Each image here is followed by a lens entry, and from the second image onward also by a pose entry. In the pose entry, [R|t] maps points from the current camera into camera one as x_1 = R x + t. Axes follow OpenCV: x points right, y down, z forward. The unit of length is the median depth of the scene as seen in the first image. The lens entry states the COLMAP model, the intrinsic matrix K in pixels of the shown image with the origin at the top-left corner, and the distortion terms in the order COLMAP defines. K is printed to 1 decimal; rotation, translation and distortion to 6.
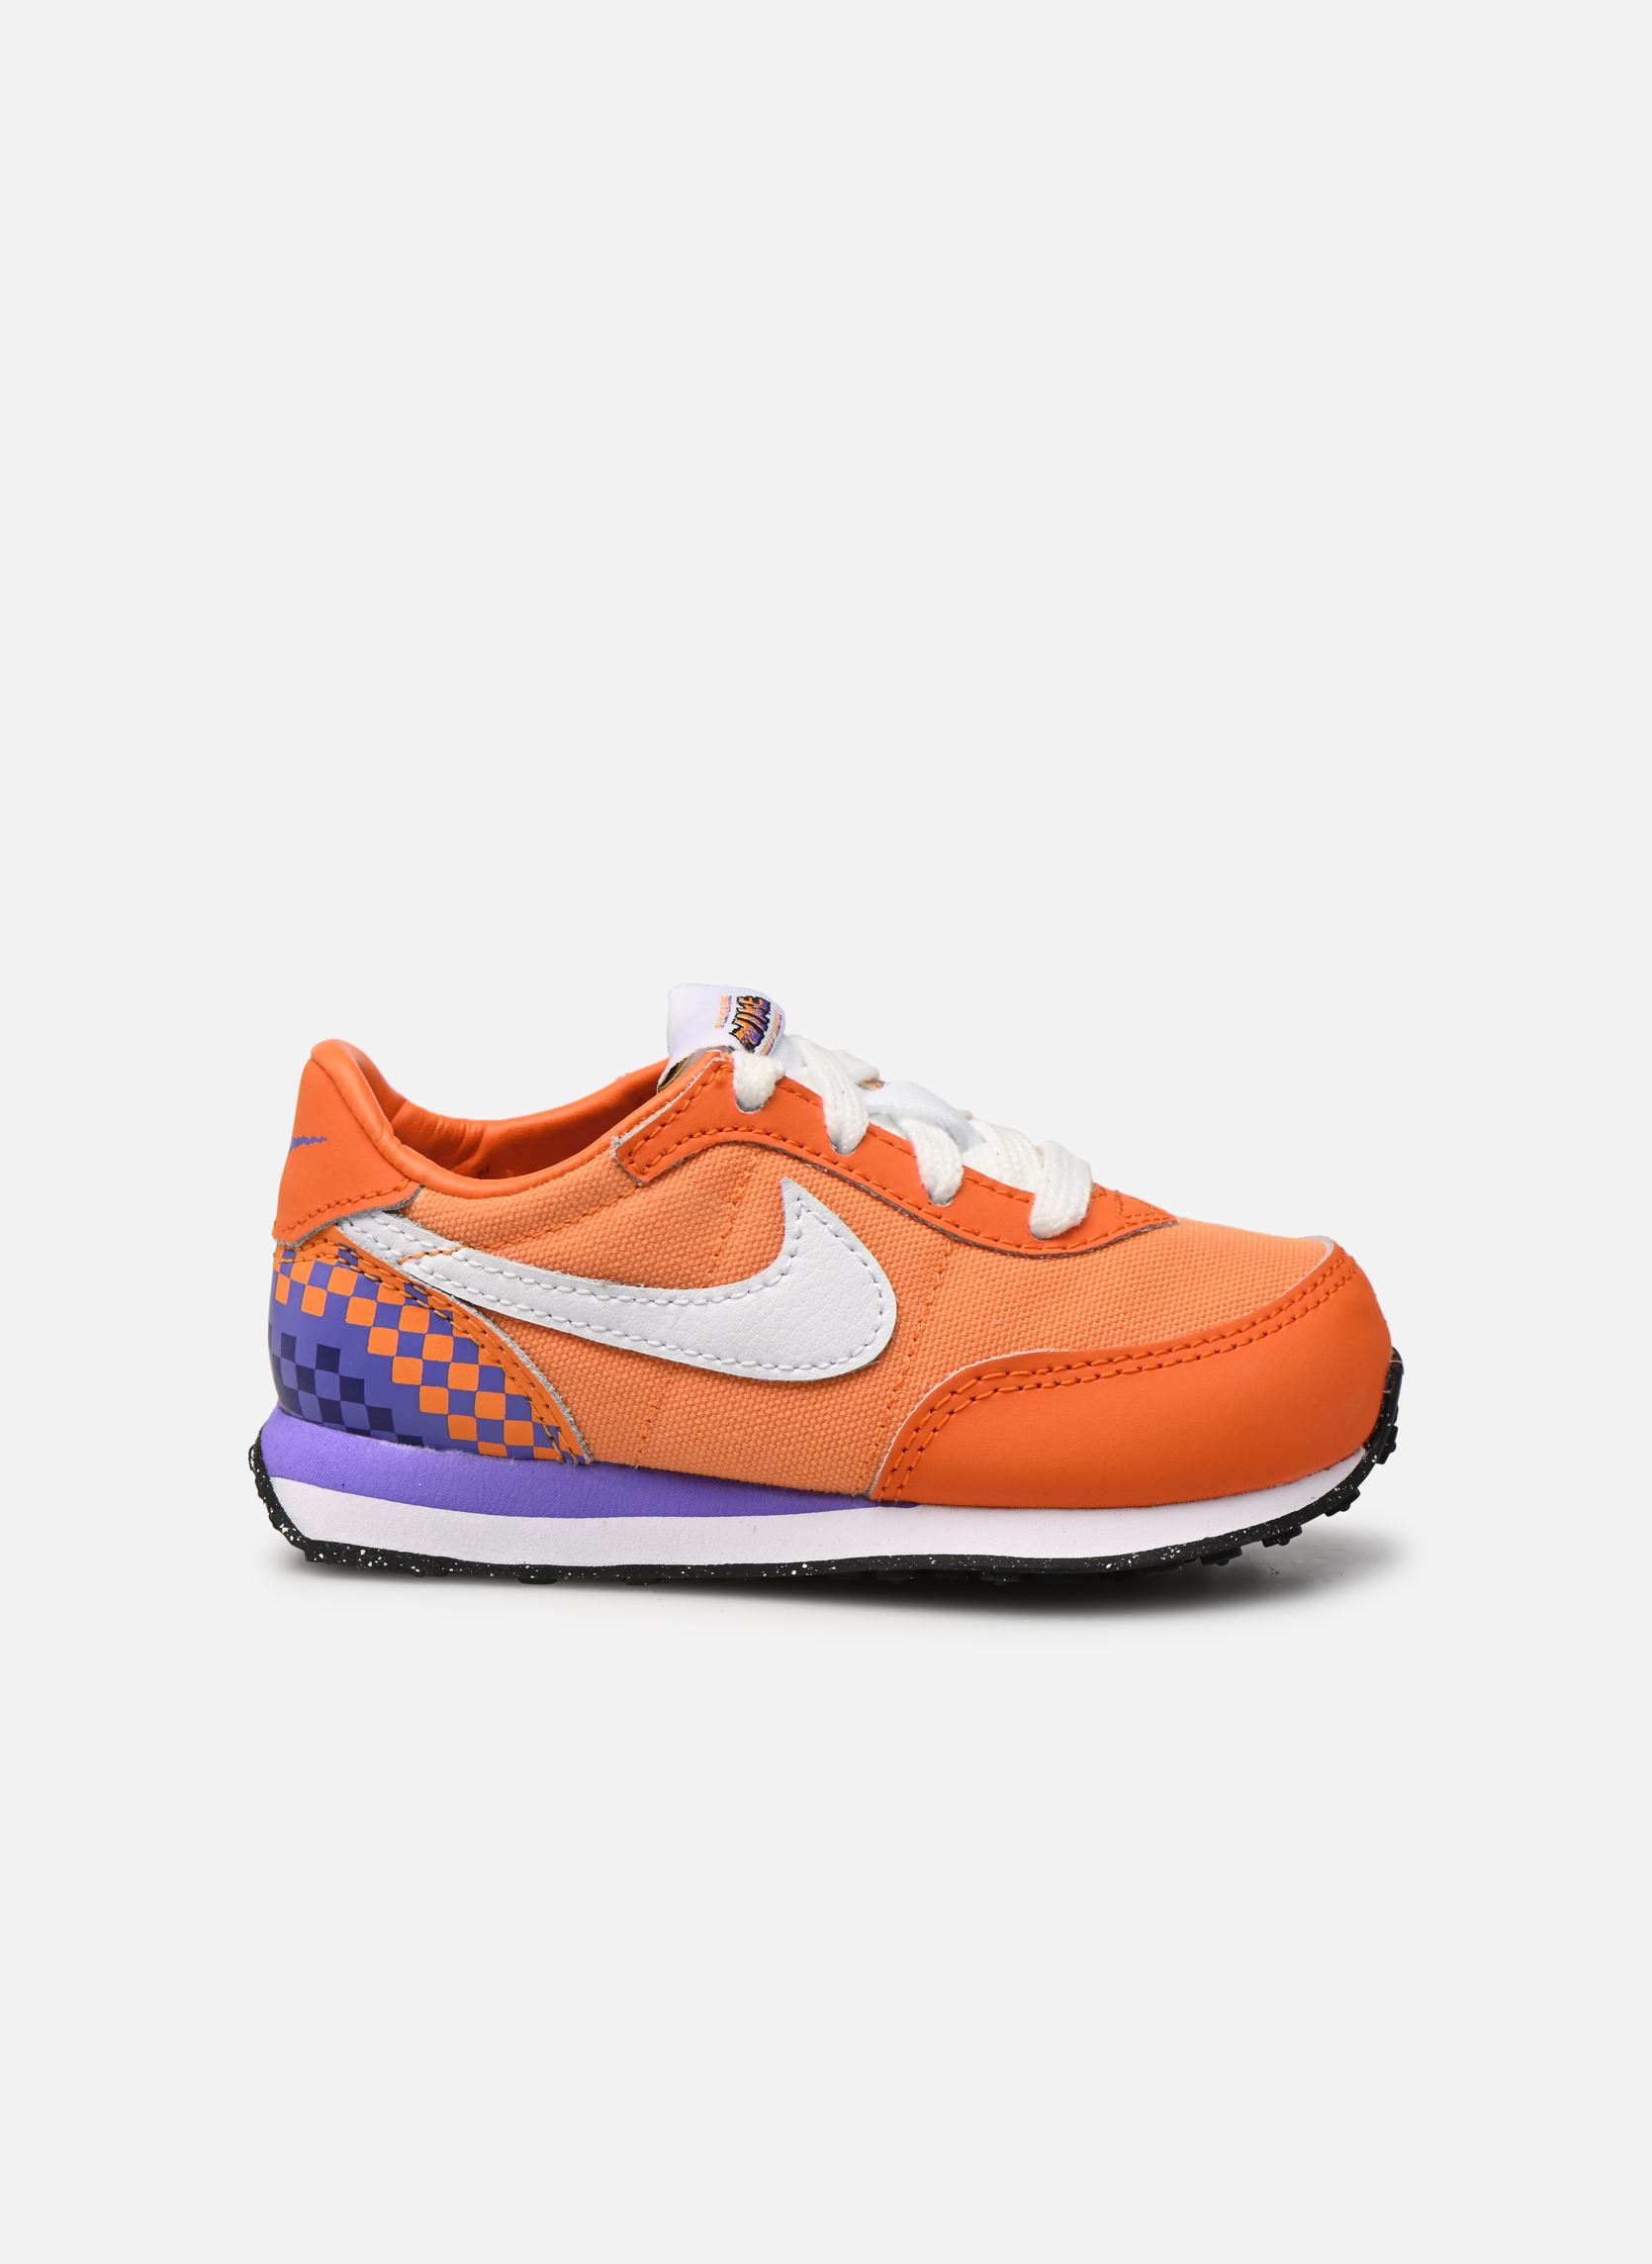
lens RADIAL K [[7180.2, 0, 826.0], [0, 7180.2, 1132.0], [0, 0, 1]] dist [-0.167747, -0.189446]
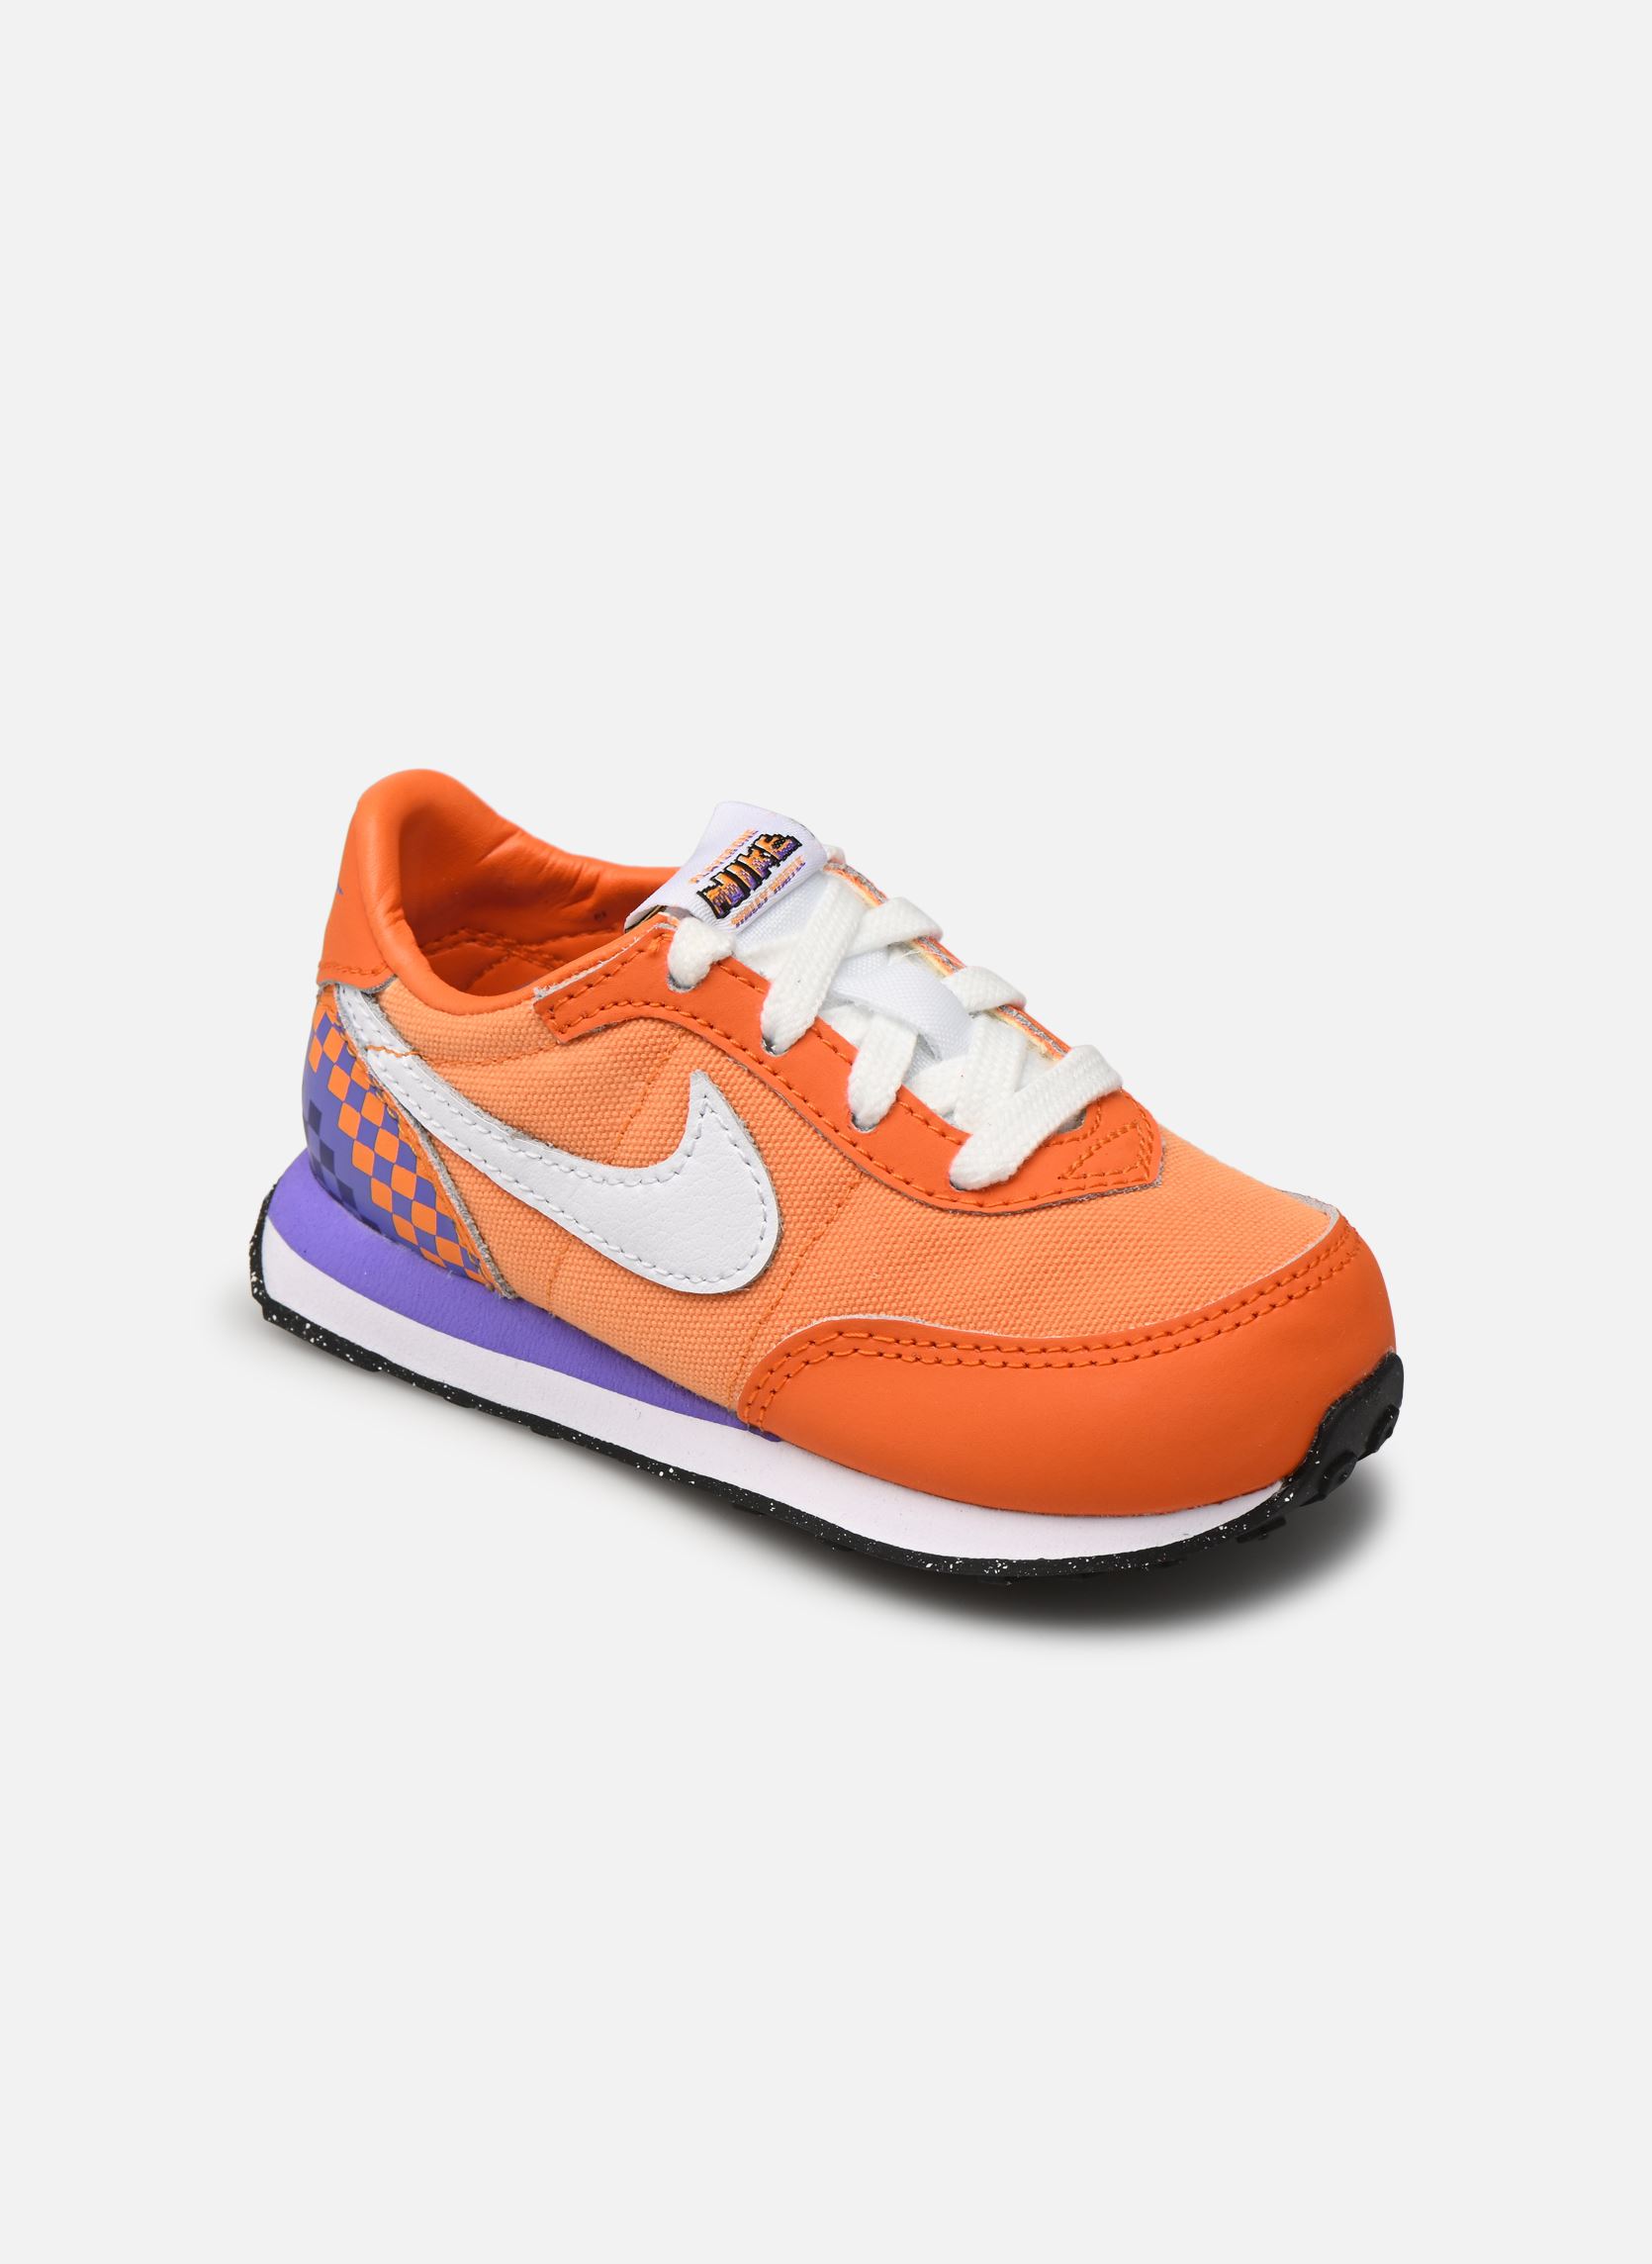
lens RADIAL K [[7180.2, 0, 826.0], [0, 7180.2, 1132.0], [0, 0, 1]] dist [-0.167747, -0.189446]
pose [[0.888239, 0.229756, -0.397798, 0.376796], [-0.123214, 0.953368, 0.275512, -0.241658], [0.442549, -0.195707, 0.875128, 0.198418]]
